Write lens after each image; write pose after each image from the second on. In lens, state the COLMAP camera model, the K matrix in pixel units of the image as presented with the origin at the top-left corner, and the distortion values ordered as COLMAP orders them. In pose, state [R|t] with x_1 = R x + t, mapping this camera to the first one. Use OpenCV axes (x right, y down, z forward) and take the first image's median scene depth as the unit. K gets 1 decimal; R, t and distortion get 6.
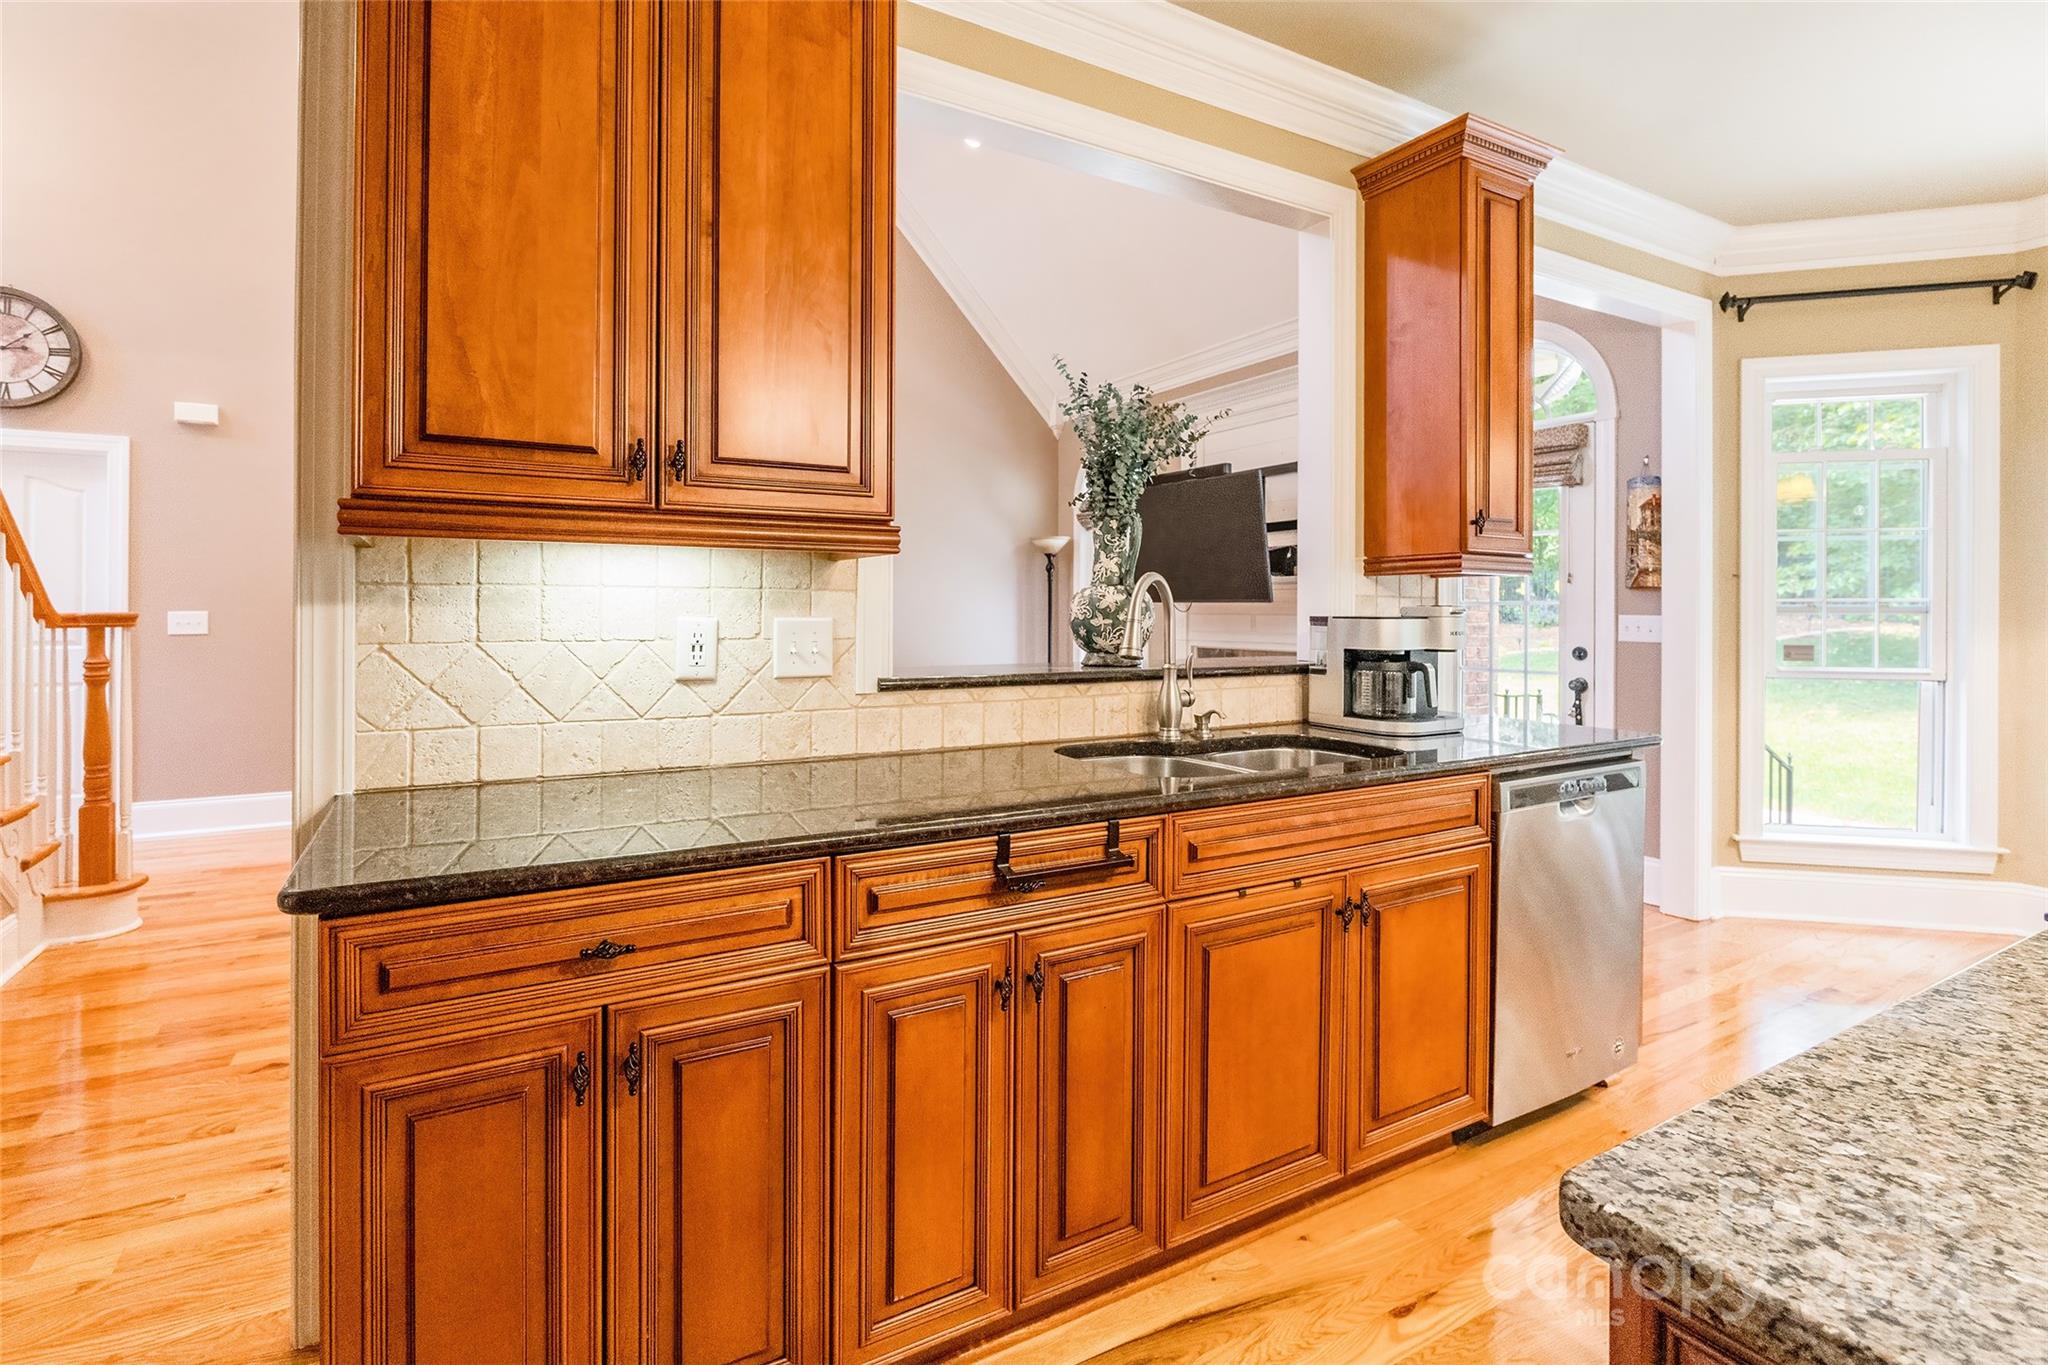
lens RADIAL K [[962.2, 0, 1024.0], [0, 962.2, 614.6], [0, 0, 1]] dist [-0.004764, -0.000314]
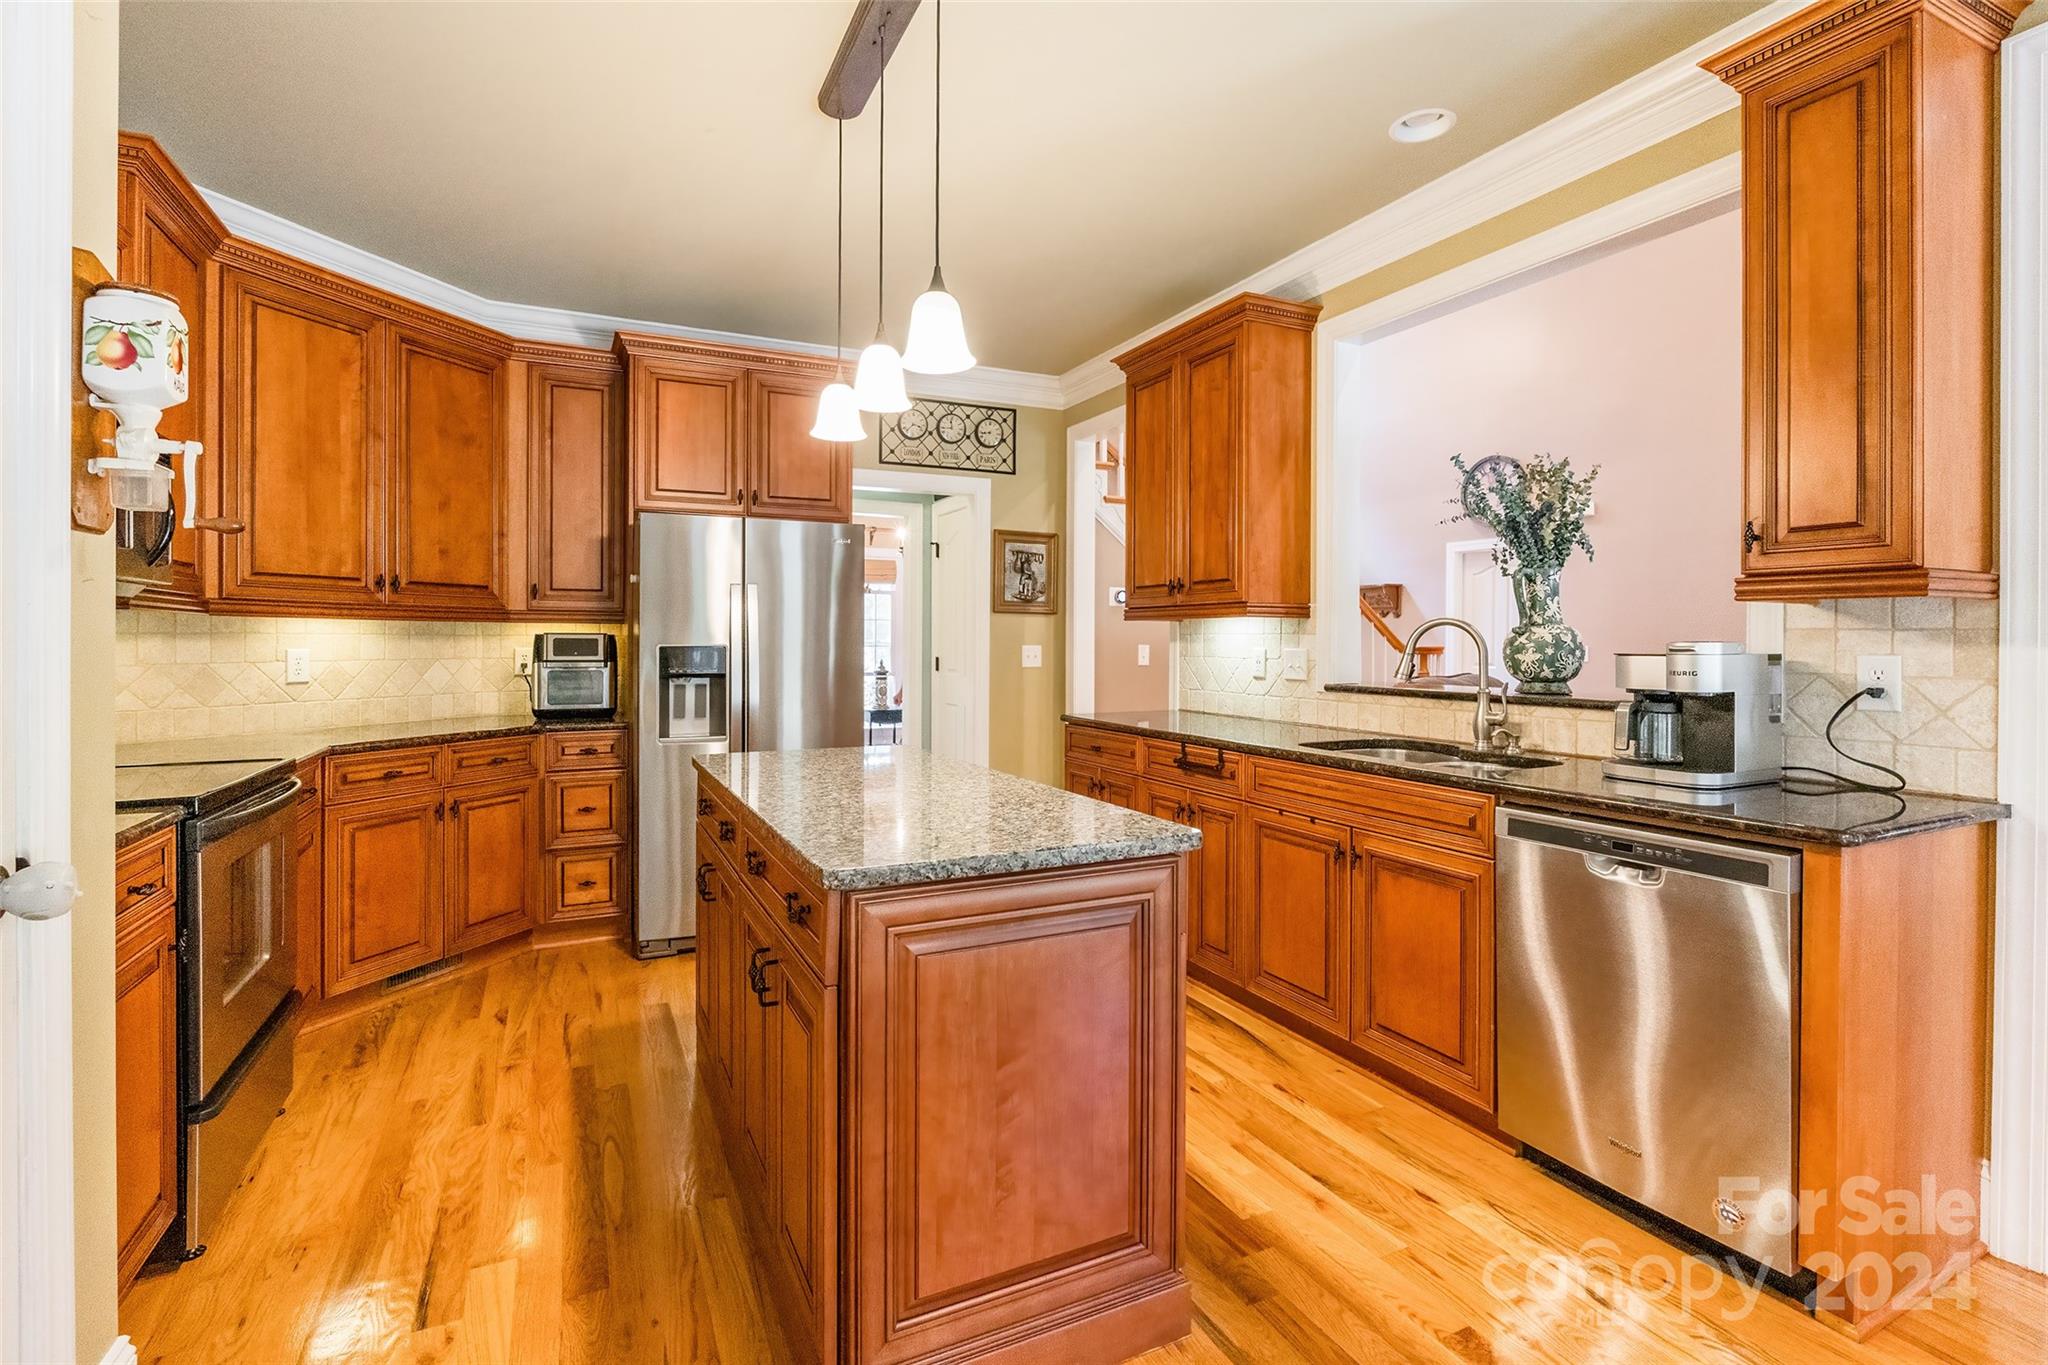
lens RADIAL K [[934.5, 0, 1025.5], [0, 934.5, 642.4], [0, 0, 1]] dist [-0.002987, -0.000254]
pose [[-0.060705, -0.002258, -0.998153, 0.997501], [-0.009063, 0.999957, -0.001711, -0.001404], [0.998115, 0.008943, -0.060723, 0.341437]]
